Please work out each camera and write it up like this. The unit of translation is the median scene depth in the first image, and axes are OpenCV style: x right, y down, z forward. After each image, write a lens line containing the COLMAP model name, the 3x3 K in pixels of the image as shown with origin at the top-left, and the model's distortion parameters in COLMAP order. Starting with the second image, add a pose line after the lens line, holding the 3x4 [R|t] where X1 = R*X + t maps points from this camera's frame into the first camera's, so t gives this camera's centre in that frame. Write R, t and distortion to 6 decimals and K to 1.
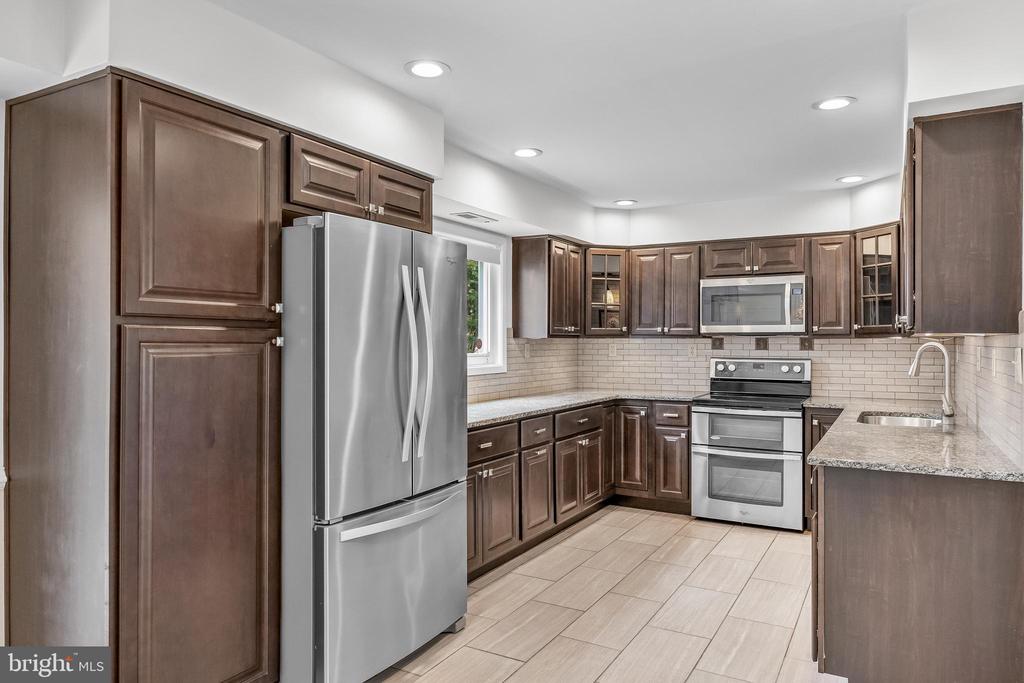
lens RADIAL K [[682.8, 0, 512.3], [0, 682.8, 341.1], [0, 0, 1]] dist [0.003252, 0.000685]
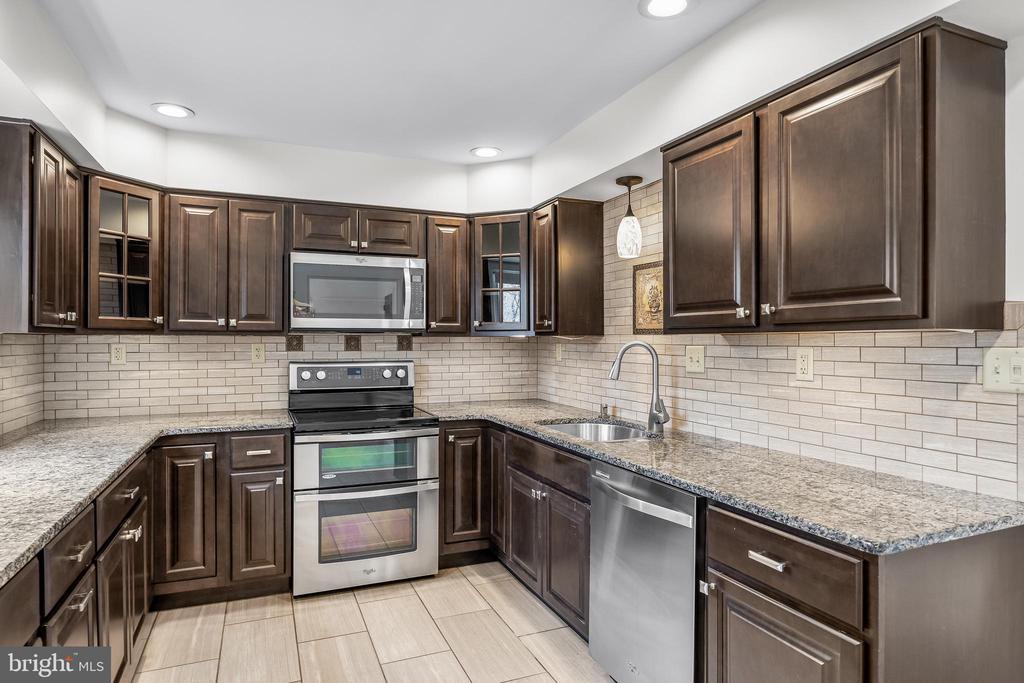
lens RADIAL K [[595.4, 0, 512.5], [0, 595.4, 342.0], [0, 0, 1]] dist [-0.008661, -0.001141]
pose [[0.611376, -0.002950, 0.791335, -0.070880], [0.000119, 0.999993, 0.003635, 0.000156], [-0.791340, -0.002128, 0.611372, 0.462556]]
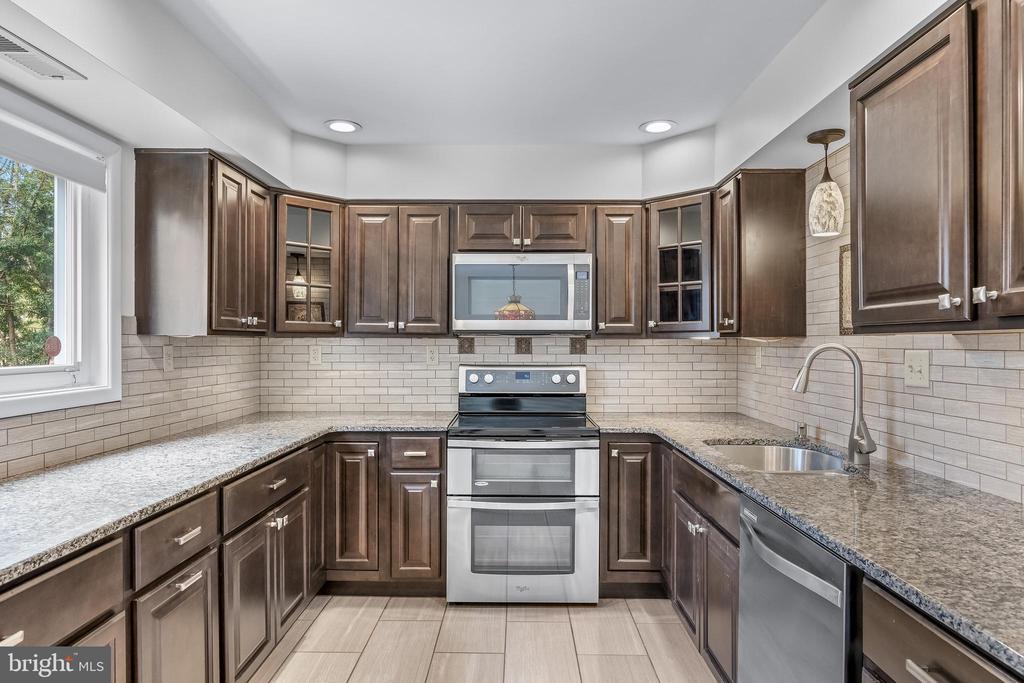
lens RADIAL K [[616.6, 0, 513.1], [0, 616.6, 343.2], [0, 0, 1]] dist [-0.004371, -0.004791]
pose [[0.875299, 0.001270, 0.483580, 0.026541], [-0.001185, 0.999999, -0.000481, 0.001573], [-0.483581, -0.000152, 0.875300, 0.435421]]
